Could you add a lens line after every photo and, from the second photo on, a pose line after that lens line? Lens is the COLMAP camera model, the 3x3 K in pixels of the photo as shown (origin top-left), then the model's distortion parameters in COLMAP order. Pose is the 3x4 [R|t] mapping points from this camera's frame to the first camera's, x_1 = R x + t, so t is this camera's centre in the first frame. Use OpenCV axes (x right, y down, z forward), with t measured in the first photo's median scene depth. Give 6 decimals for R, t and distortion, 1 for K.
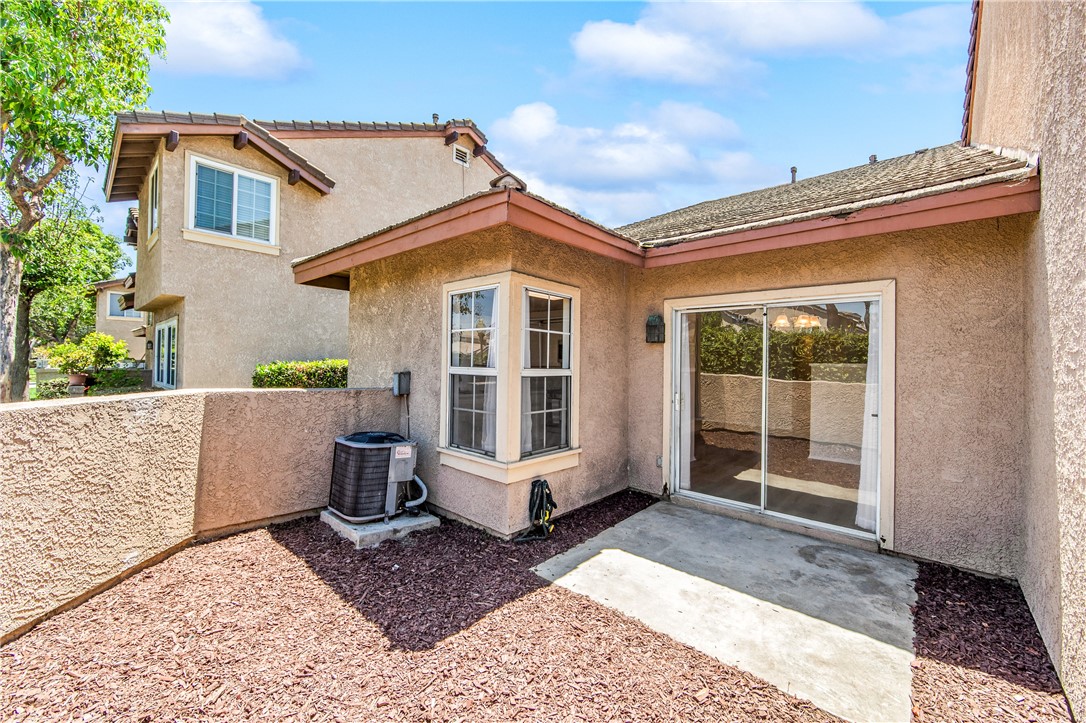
lens RADIAL K [[432.2, 0, 539.8], [0, 432.2, 358.3], [0, 0, 1]] dist [-0.000685, 0.000066]
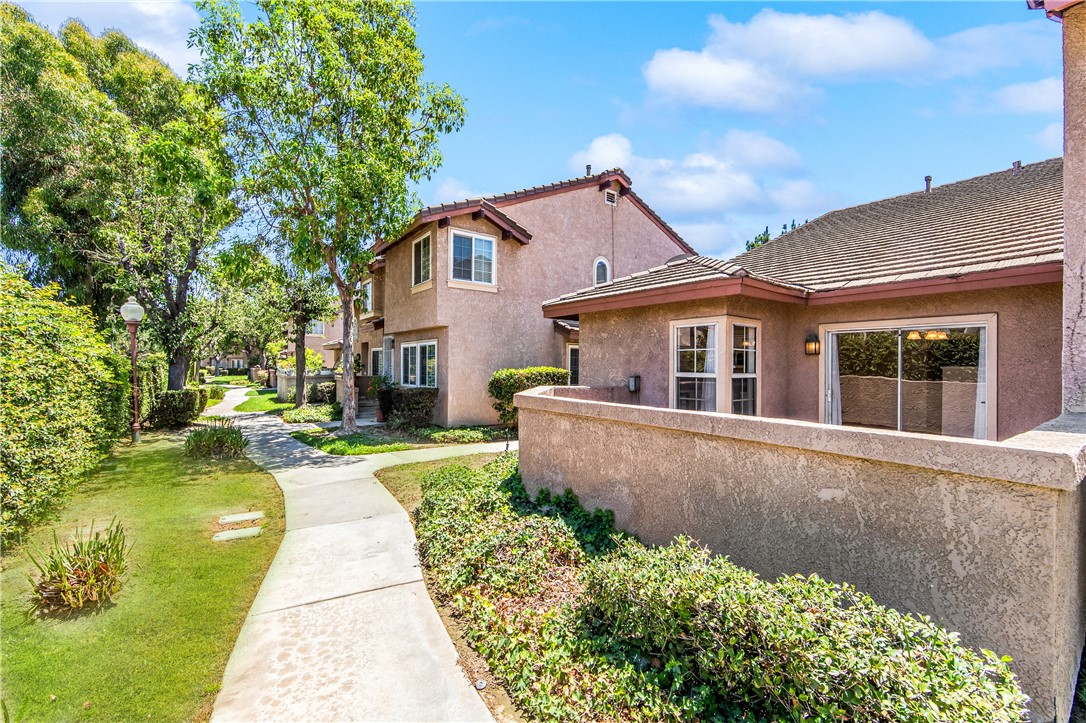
lens RADIAL K [[432.2, 0, 545.2], [0, 432.2, 368.1], [0, 0, 1]] dist [-0.000685, 0.000066]
pose [[0.980108, -0.010281, -0.198200, -0.205291], [0.013159, 0.999826, 0.013208, -0.013613], [0.198030, -0.015554, 0.980073, -0.378032]]
